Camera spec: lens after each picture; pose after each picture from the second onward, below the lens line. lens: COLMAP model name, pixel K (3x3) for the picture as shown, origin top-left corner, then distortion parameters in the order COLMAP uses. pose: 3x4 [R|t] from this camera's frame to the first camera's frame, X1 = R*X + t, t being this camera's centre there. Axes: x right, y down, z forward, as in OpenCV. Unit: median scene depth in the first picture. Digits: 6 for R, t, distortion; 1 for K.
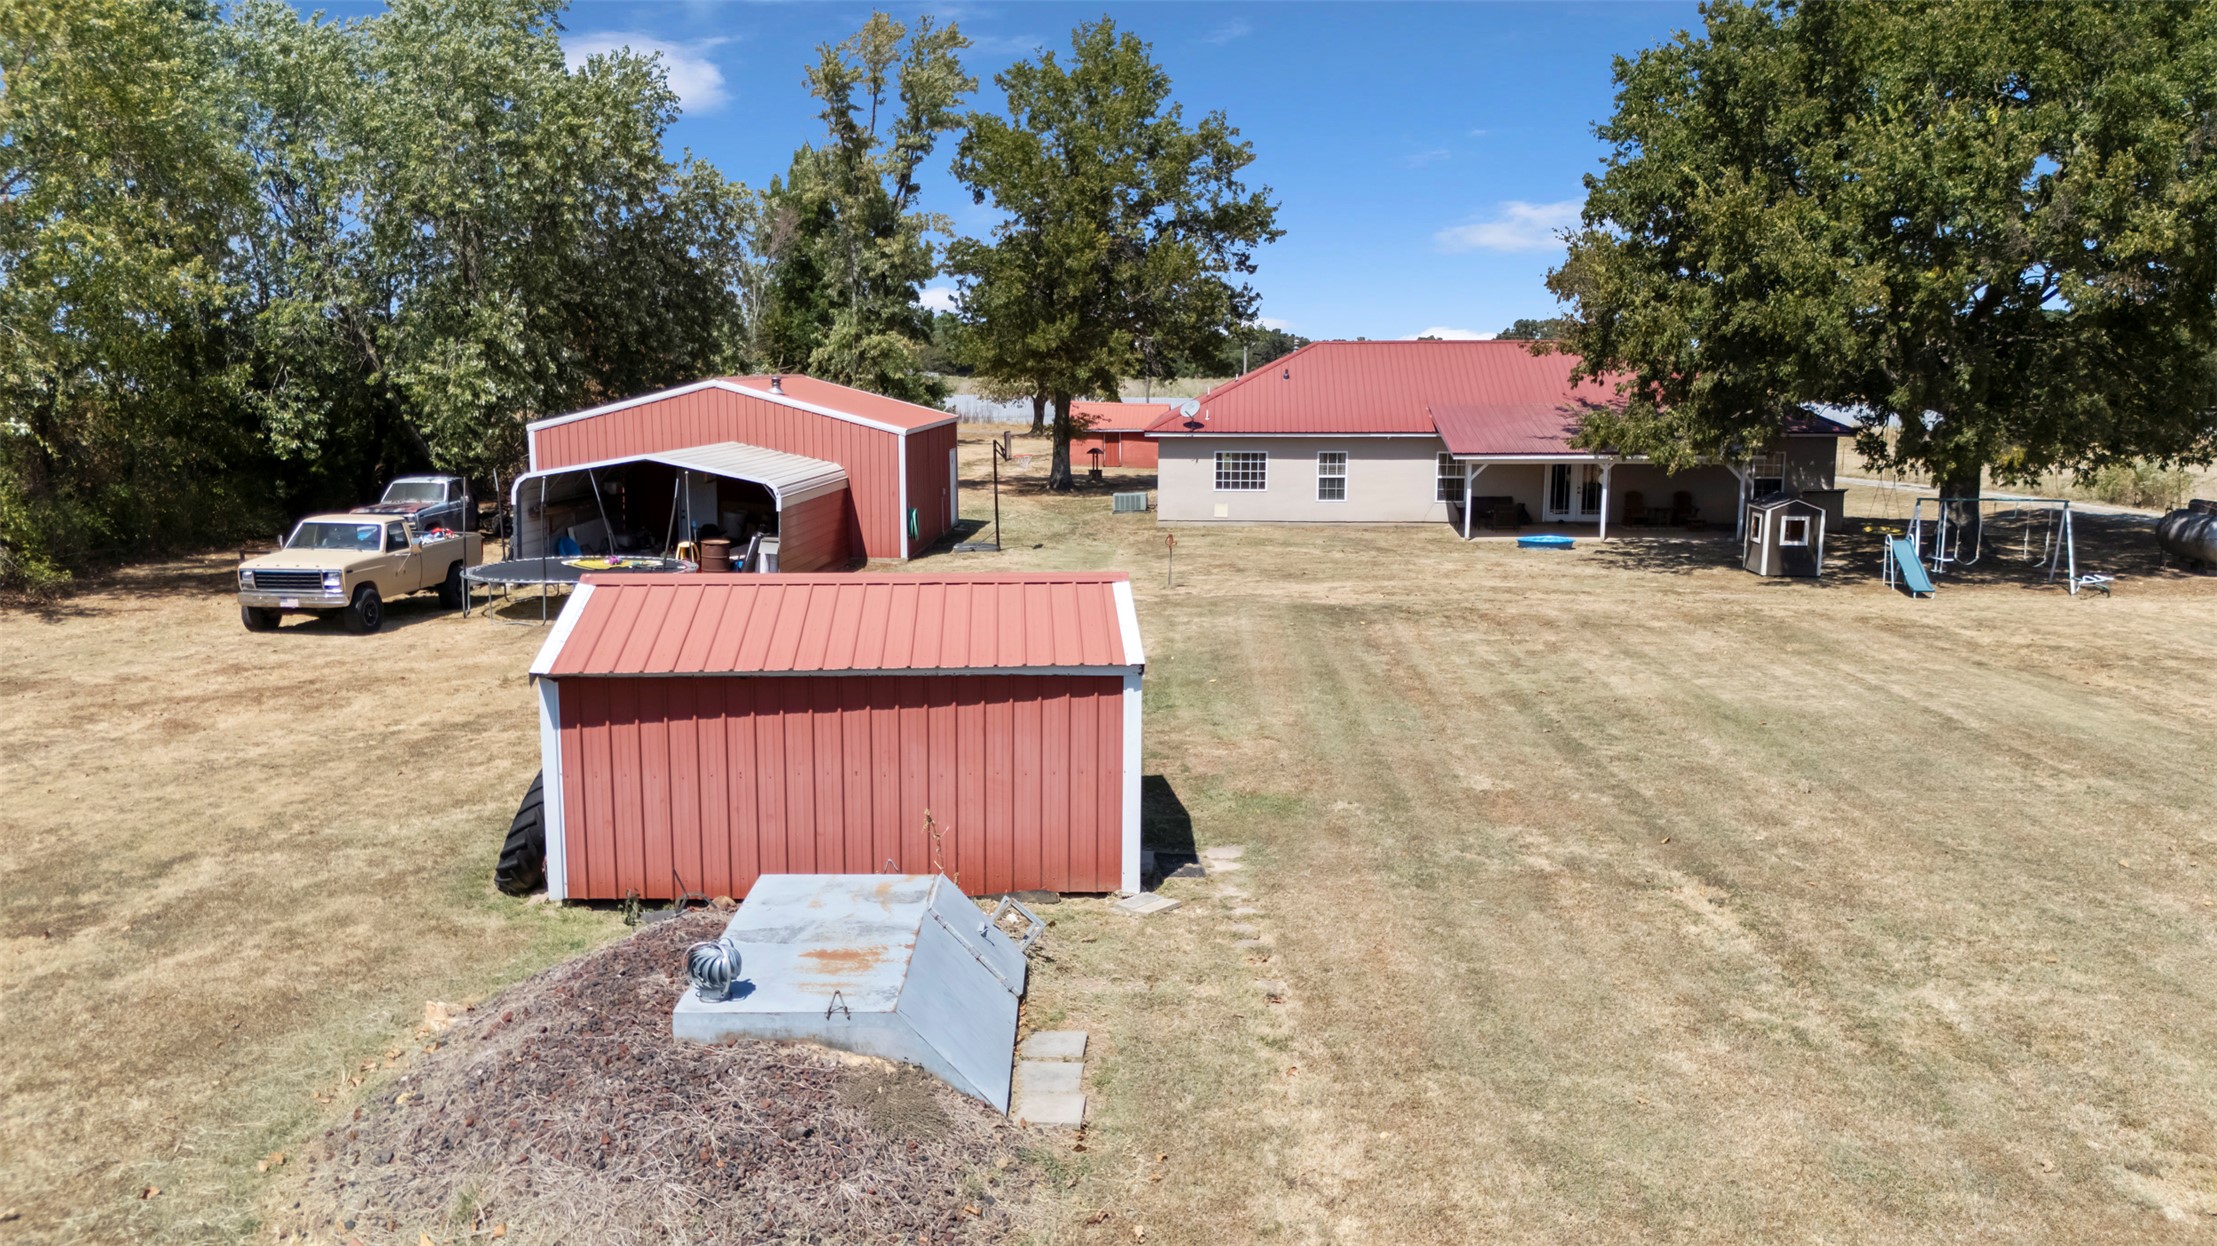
lens RADIAL K [[1662.4, 0, 1088.6], [0, 1662.4, 601.9], [0, 0, 1]] dist [0.065951, -0.031170]
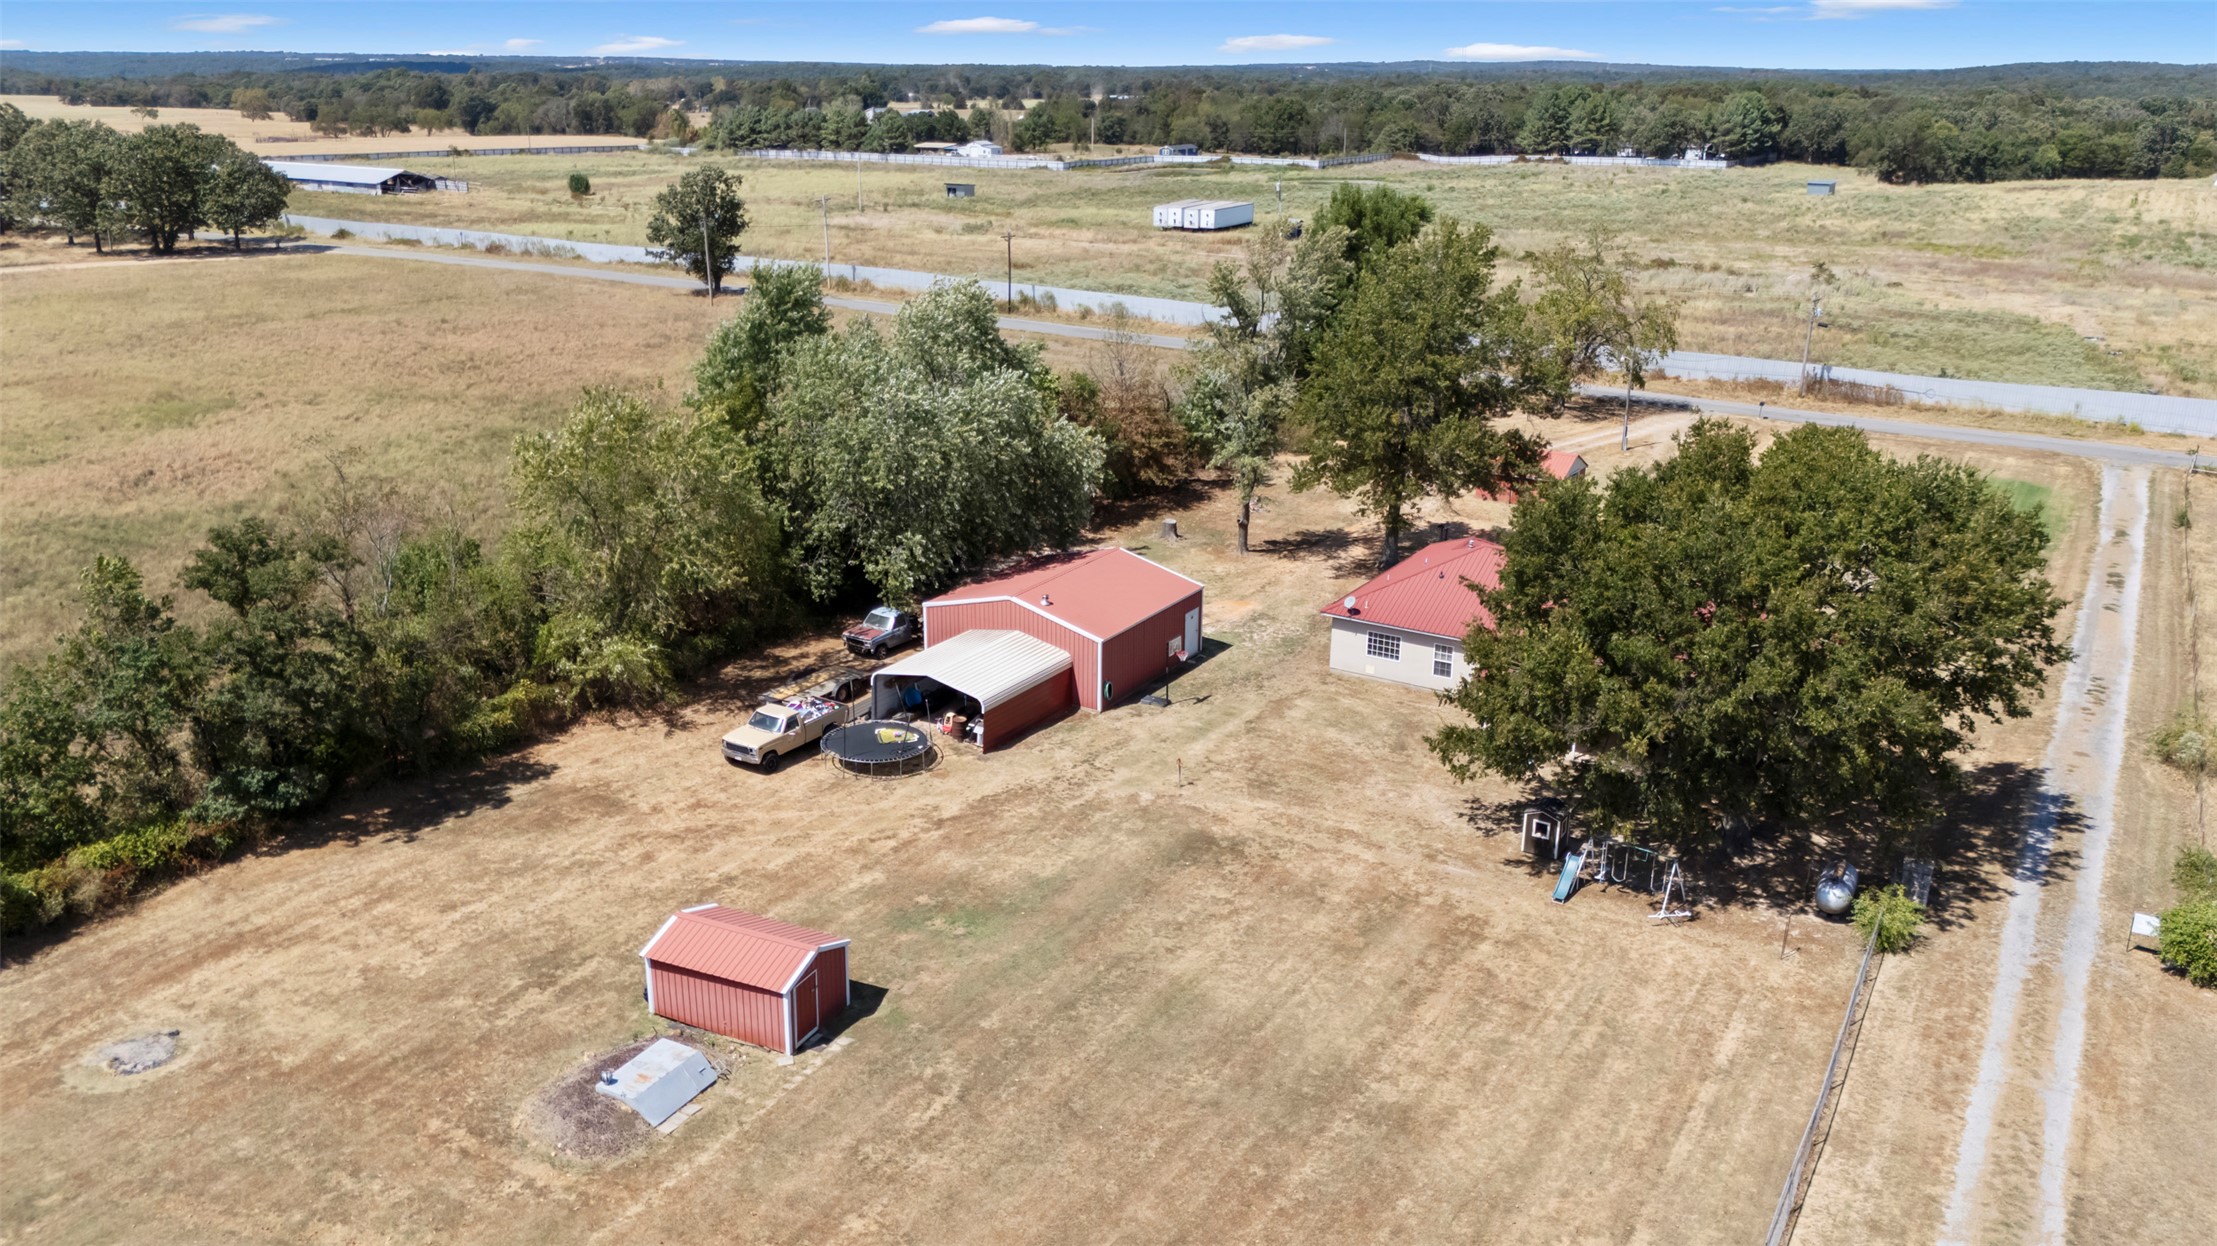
lens RADIAL K [[1662.4, 0, 1098.9], [0, 1662.4, 635.8], [0, 0, 1]] dist [0.065951, -0.031170]
pose [[0.883586, 0.166852, -0.437535, 0.639131], [-0.081232, 0.974815, 0.207695, -0.465727], [0.461170, -0.147975, 0.874886, -0.506441]]
